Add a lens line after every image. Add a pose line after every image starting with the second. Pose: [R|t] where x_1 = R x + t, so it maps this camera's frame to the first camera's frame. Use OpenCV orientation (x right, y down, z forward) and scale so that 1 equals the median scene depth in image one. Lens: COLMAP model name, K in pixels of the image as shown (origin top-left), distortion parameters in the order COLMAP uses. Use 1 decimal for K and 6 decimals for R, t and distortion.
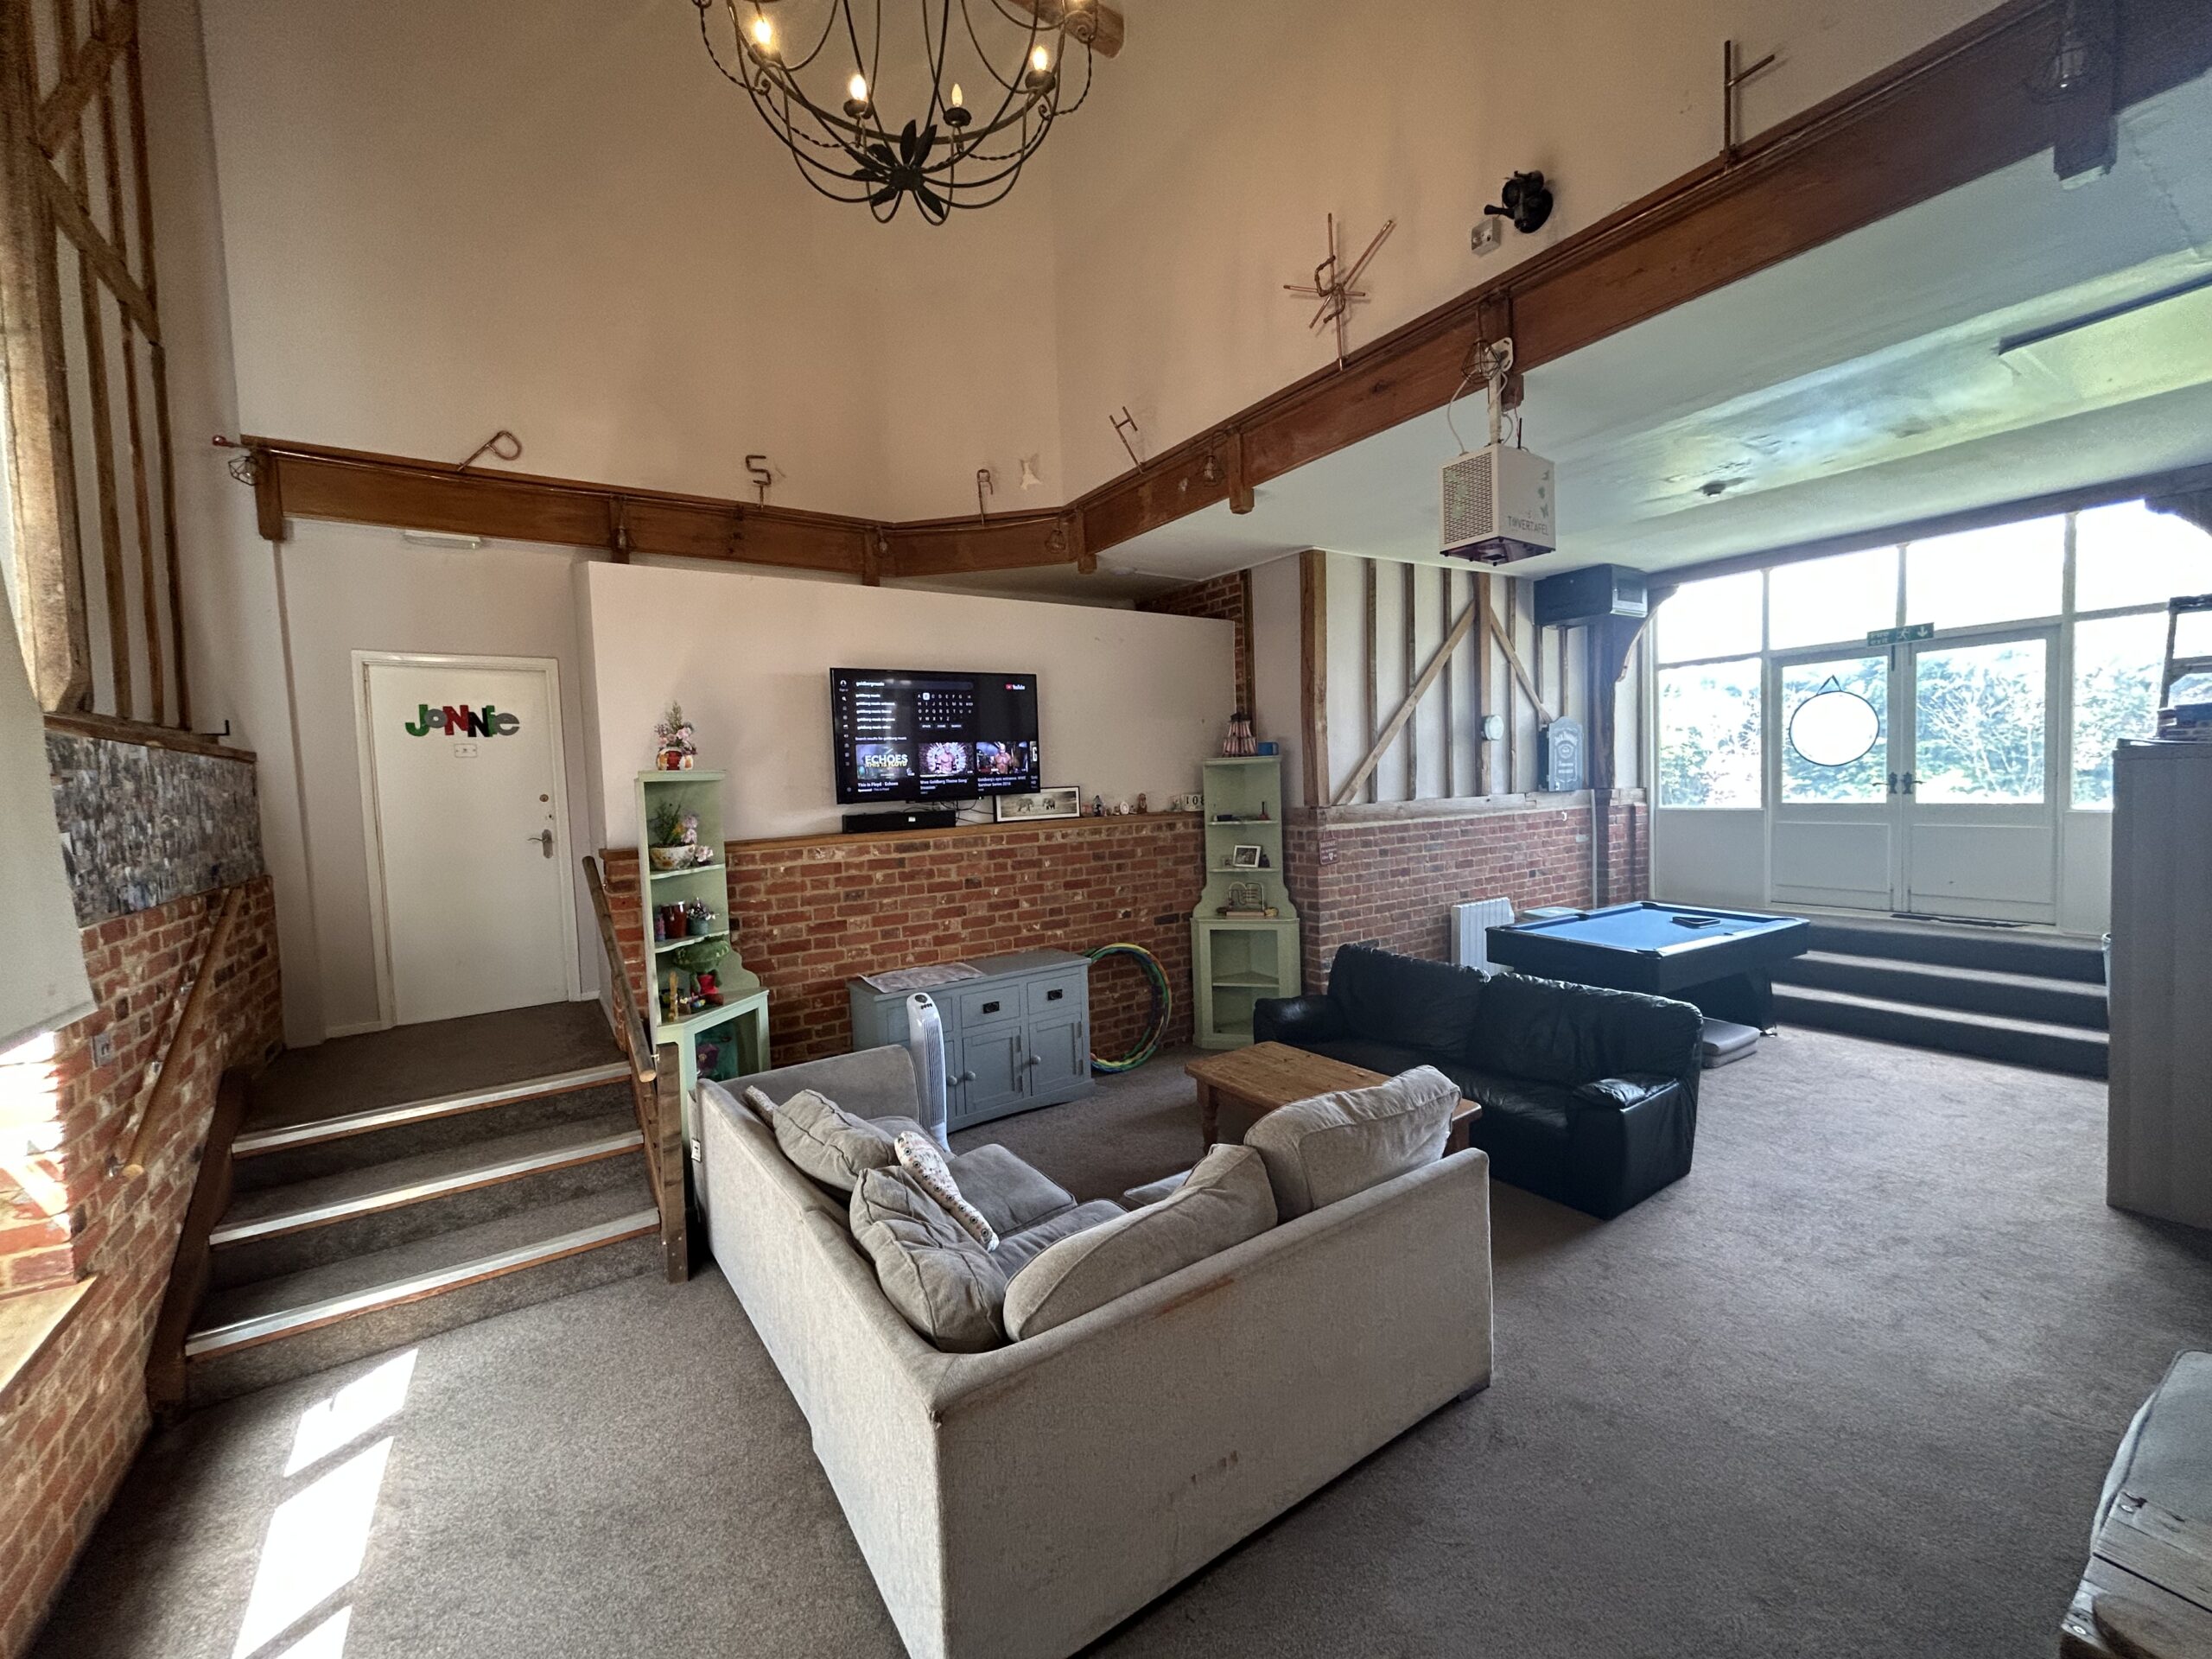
lens RADIAL K [[895.2, 0, 1104.3], [0, 895.2, 834.4], [0, 0, 1]] dist [0.002613, -0.000206]
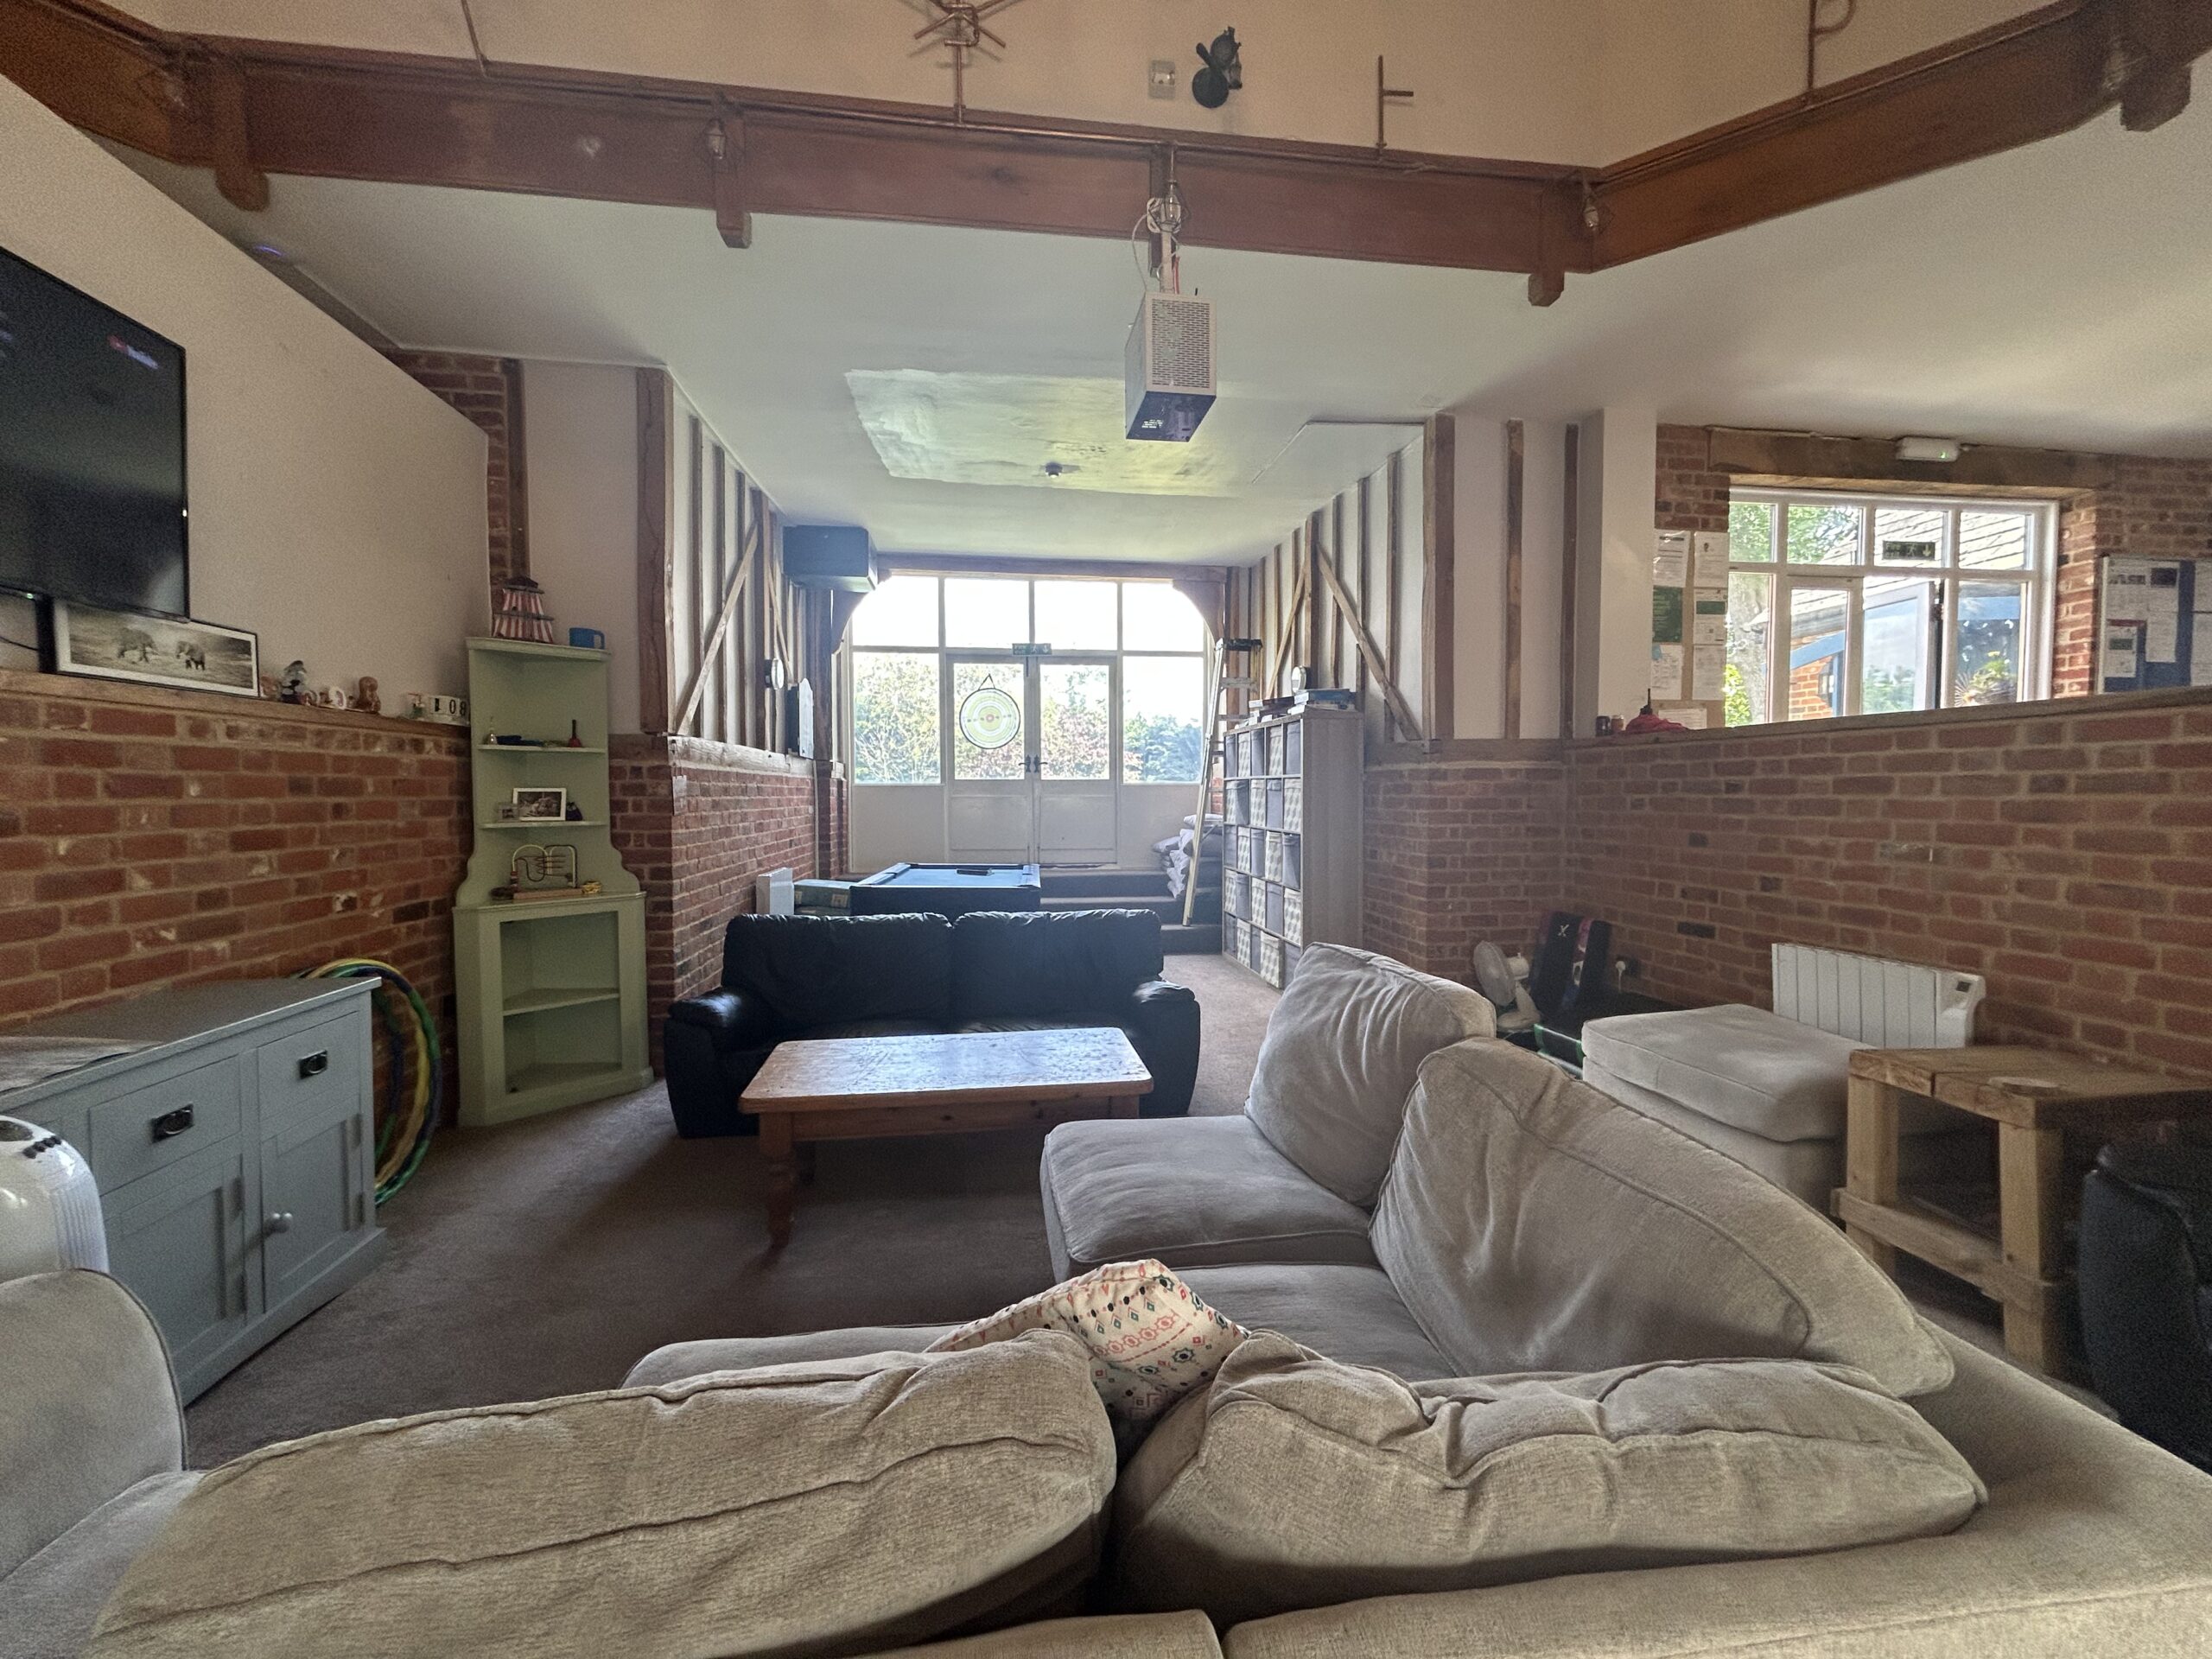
lens RADIAL K [[895.2, 0, 1096.5], [0, 895.2, 830.3], [0, 0, 1]] dist [0.002613, -0.000206]
pose [[0.439435, 0.000900, 0.898274, -0.244527], [0.040503, 0.998963, -0.020815, 0.073486], [-0.897361, 0.045530, 0.438942, 0.376348]]
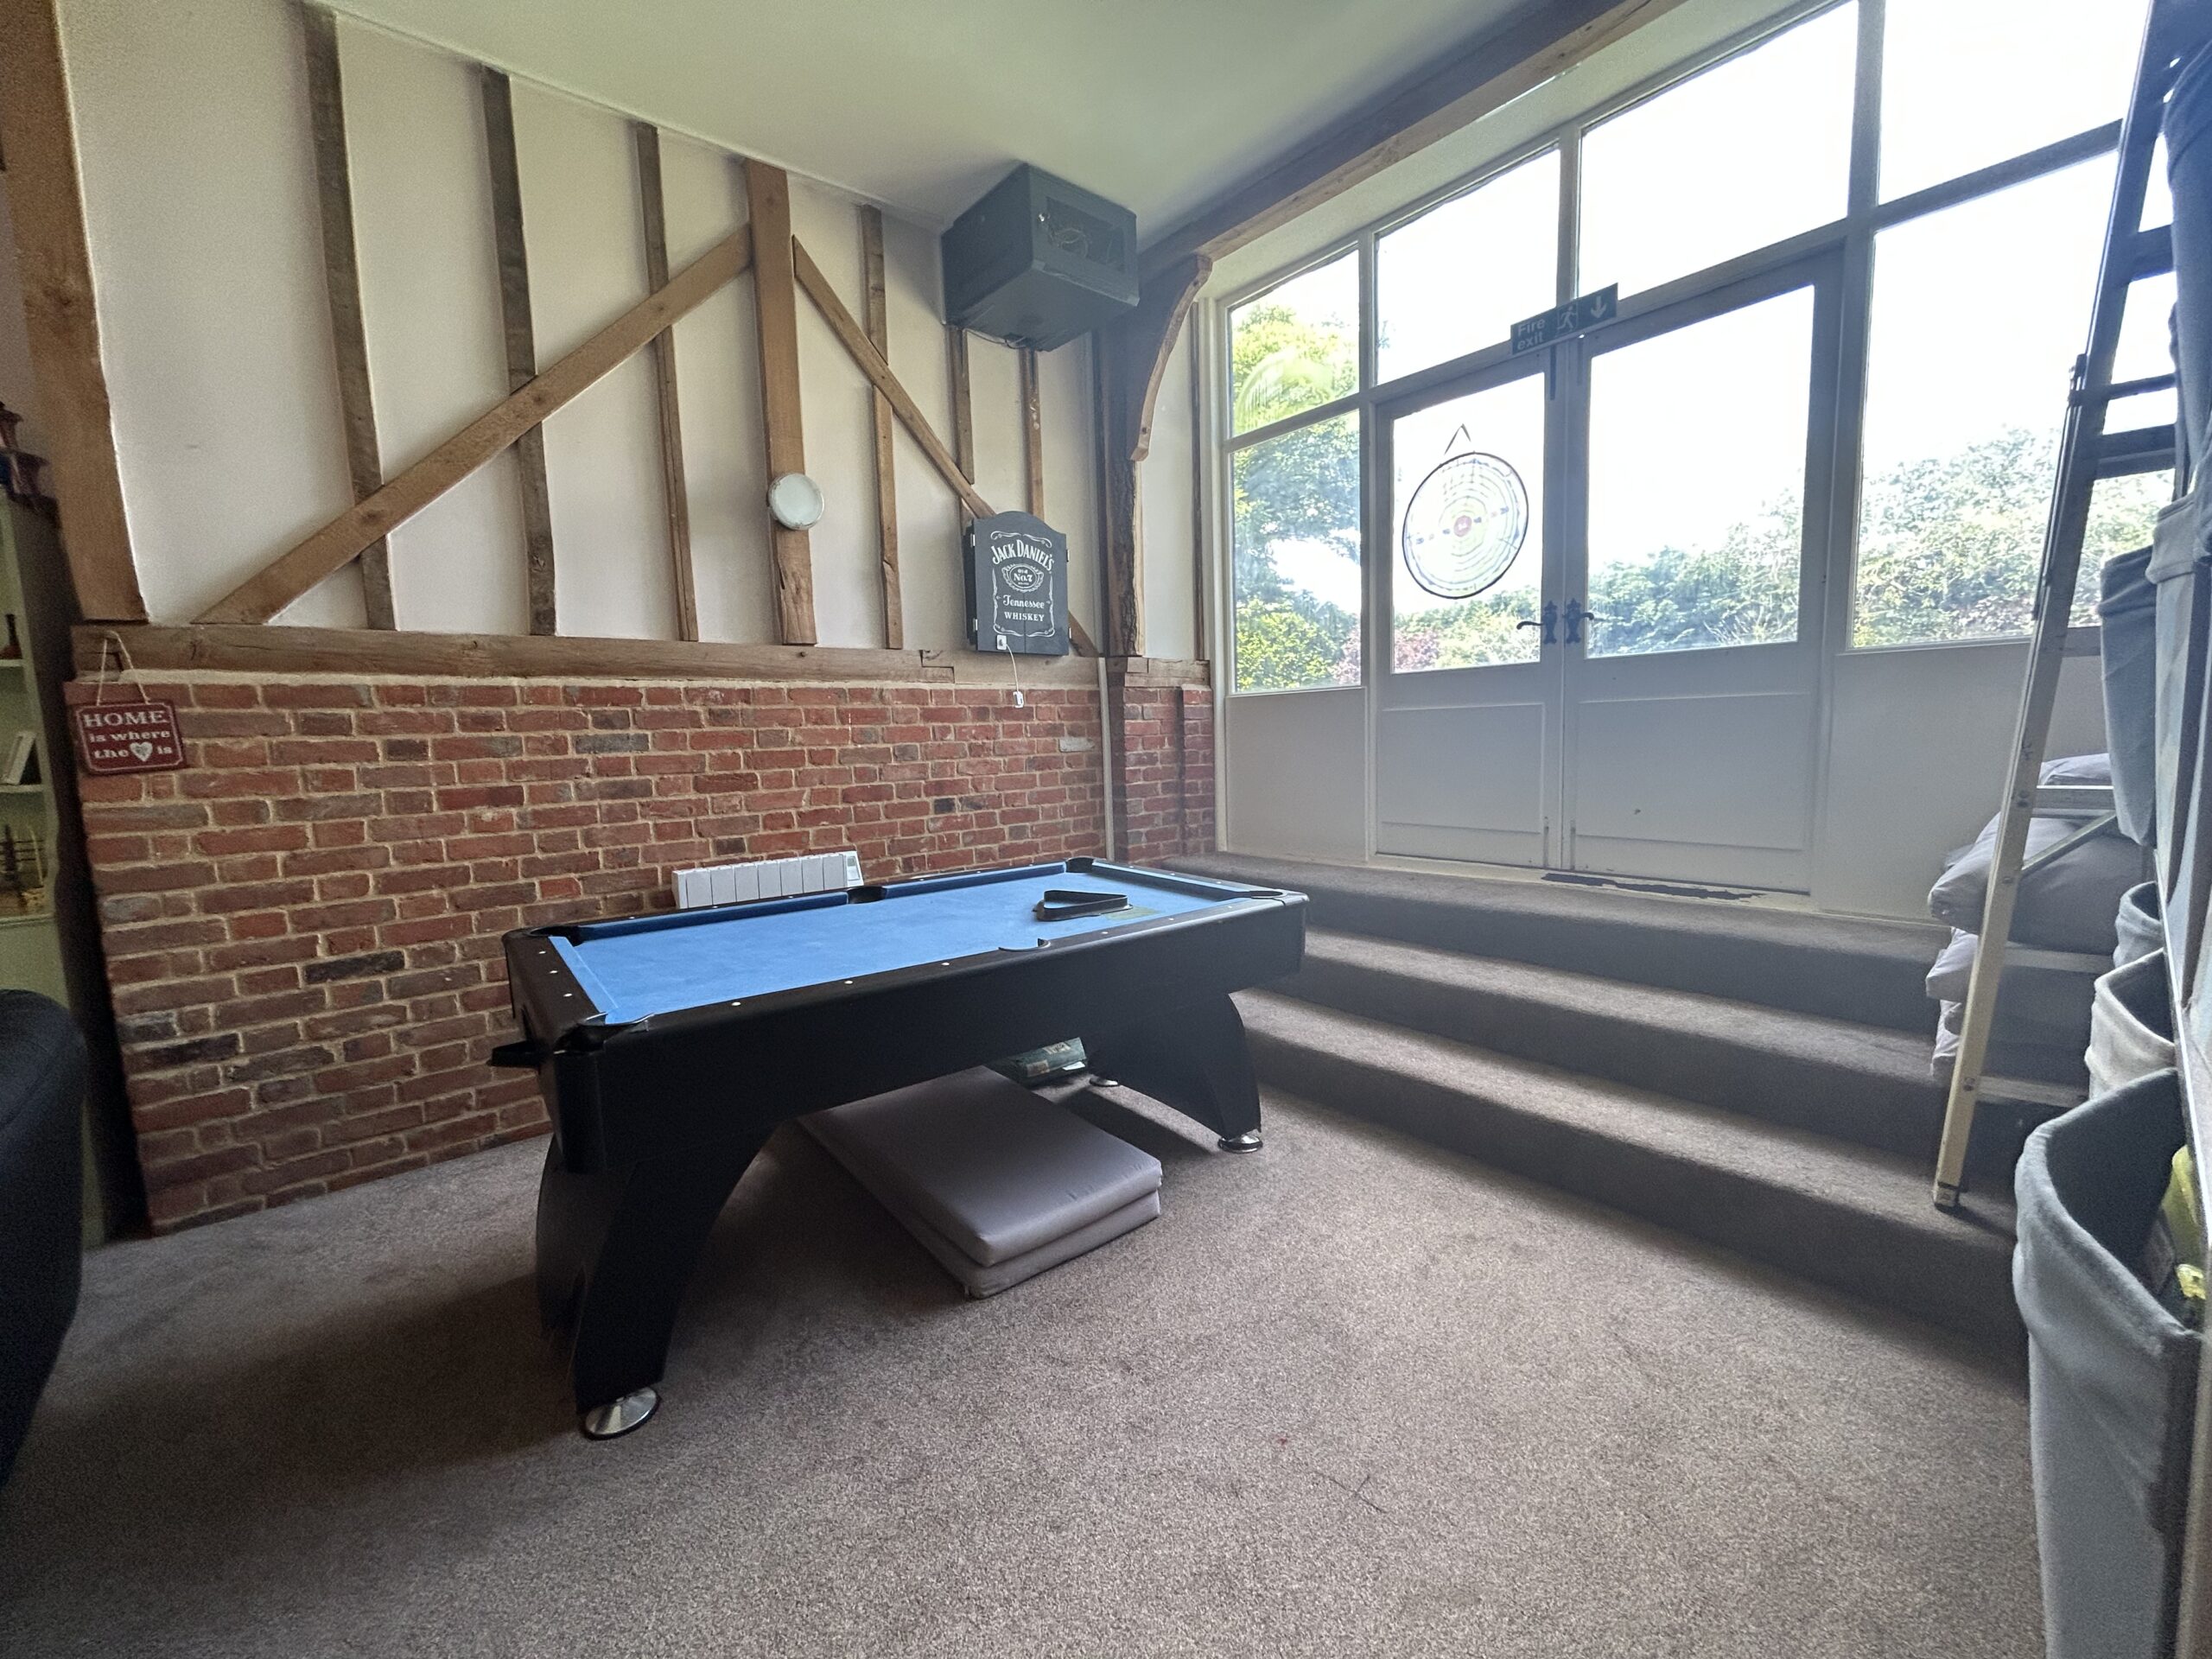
lens RADIAL K [[895.2, 0, 1098.0], [0, 895.2, 832.7], [0, 0, 1]] dist [0.002613, -0.000206]
pose [[0.992506, -0.010327, 0.121762, 0.590124], [0.004433, 0.998810, 0.048571, 0.040352], [-0.122119, -0.047667, 0.991370, 0.543151]]
